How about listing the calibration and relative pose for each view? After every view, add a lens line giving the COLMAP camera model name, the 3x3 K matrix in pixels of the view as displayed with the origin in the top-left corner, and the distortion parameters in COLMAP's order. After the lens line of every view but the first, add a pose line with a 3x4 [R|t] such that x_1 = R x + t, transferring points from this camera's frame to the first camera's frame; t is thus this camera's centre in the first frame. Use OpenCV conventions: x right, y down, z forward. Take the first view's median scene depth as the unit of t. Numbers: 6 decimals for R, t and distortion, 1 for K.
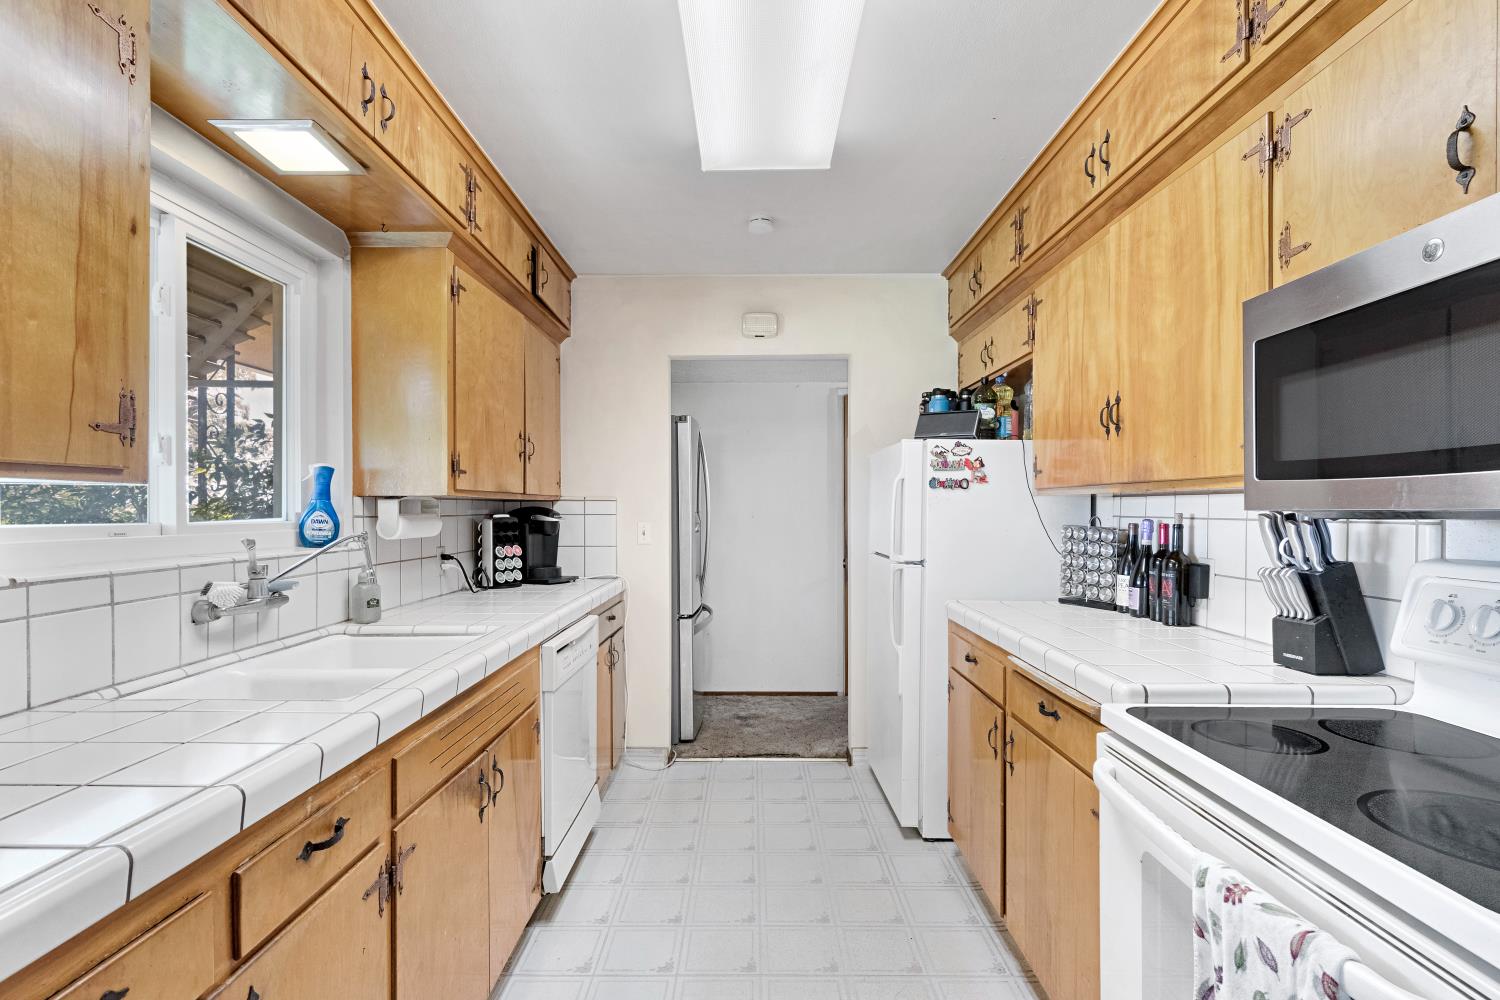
lens RADIAL K [[699.9, 0, 749.1], [0, 699.9, 512.2], [0, 0, 1]] dist [0.002701, -0.000109]
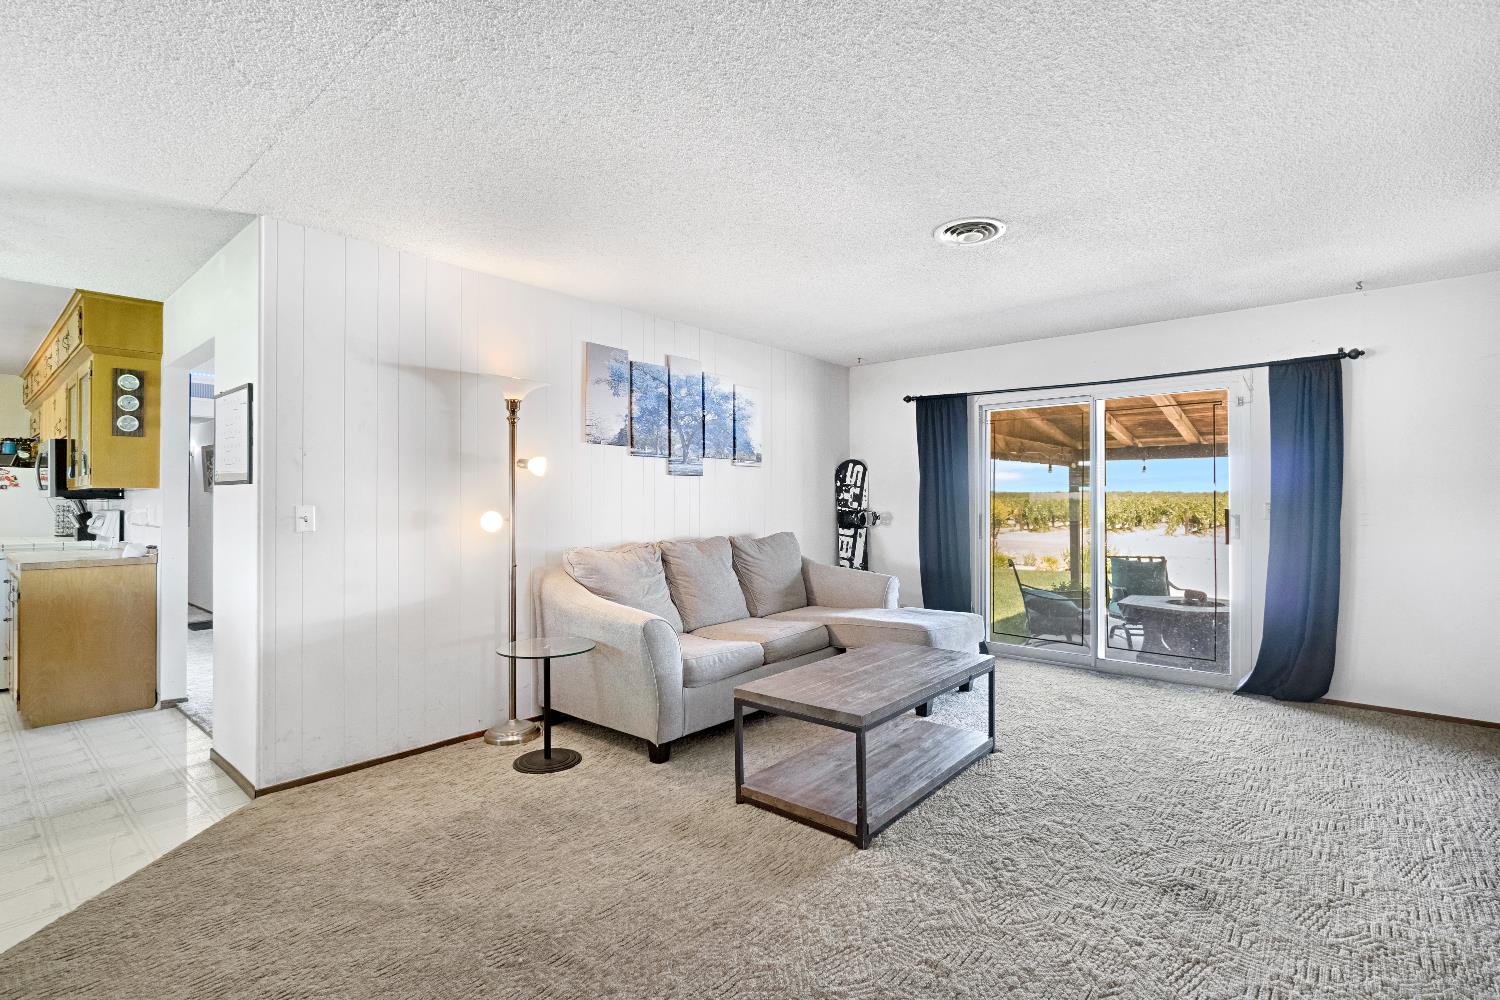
lens RADIAL K [[688.7, 0, 760.1], [0, 688.7, 495.0], [0, 0, 1]] dist [-0.011026, -0.000341]
pose [[0.638250, 0.006357, 0.769803, 0.190567], [0.004818, 0.999913, -0.012251, 0.025215], [-0.769814, 0.011528, 0.638164, -2.402912]]
